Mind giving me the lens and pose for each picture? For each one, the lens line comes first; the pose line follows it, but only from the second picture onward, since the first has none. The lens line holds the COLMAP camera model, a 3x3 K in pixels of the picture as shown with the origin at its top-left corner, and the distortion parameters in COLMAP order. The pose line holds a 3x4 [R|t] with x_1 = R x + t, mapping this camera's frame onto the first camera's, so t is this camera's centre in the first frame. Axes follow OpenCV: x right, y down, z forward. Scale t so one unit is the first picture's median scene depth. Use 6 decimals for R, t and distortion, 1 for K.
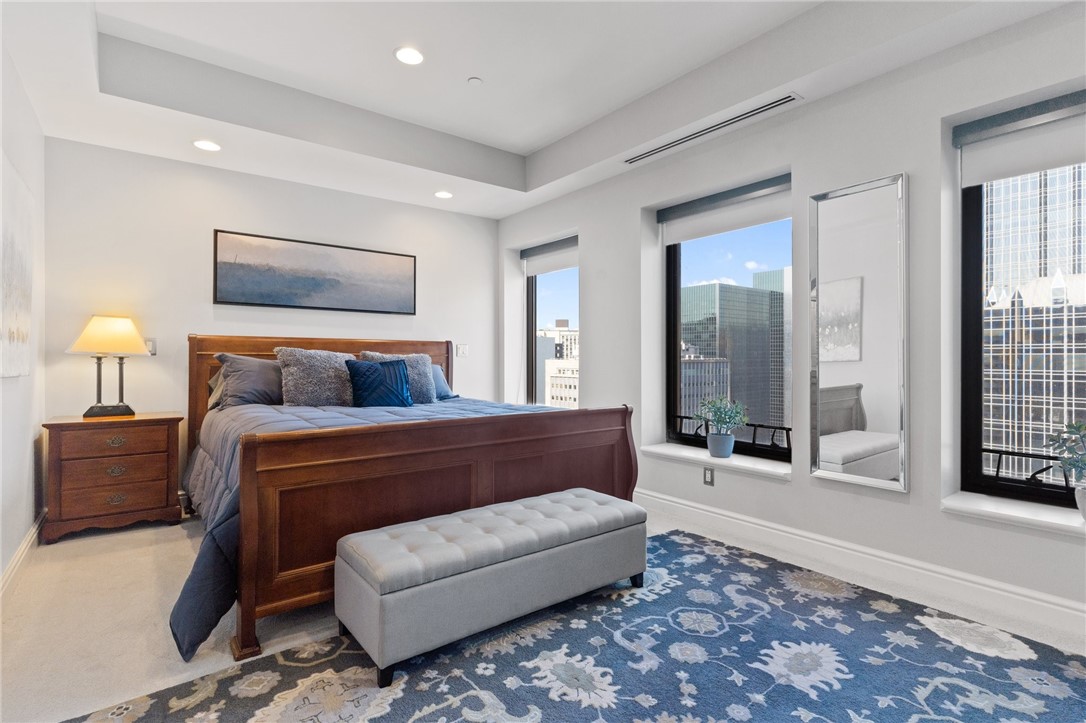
lens RADIAL K [[519.3, 0, 547.6], [0, 519.3, 358.9], [0, 0, 1]] dist [0.000129, 0.000104]
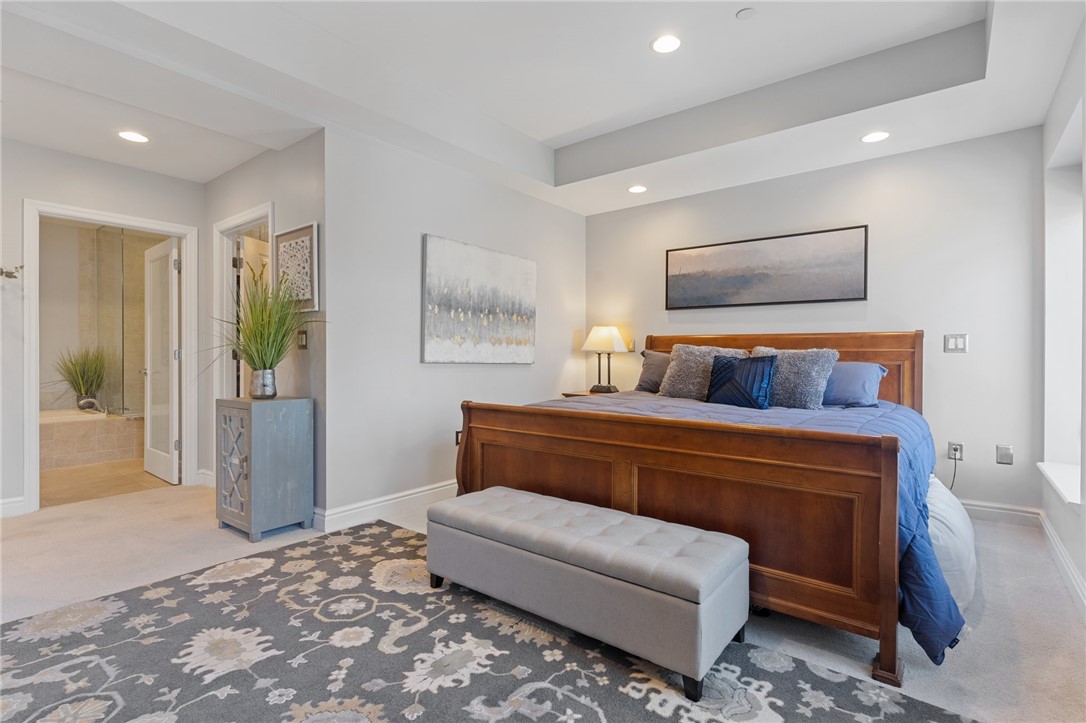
lens RADIAL K [[519.3, 0, 550.1], [0, 519.3, 358.7], [0, 0, 1]] dist [0.000129, 0.000104]
pose [[0.248965, 0.006709, -0.968489, 0.818000], [-0.005982, 0.999968, 0.005389, 0.007603], [0.968494, 0.004452, 0.248997, 0.707143]]
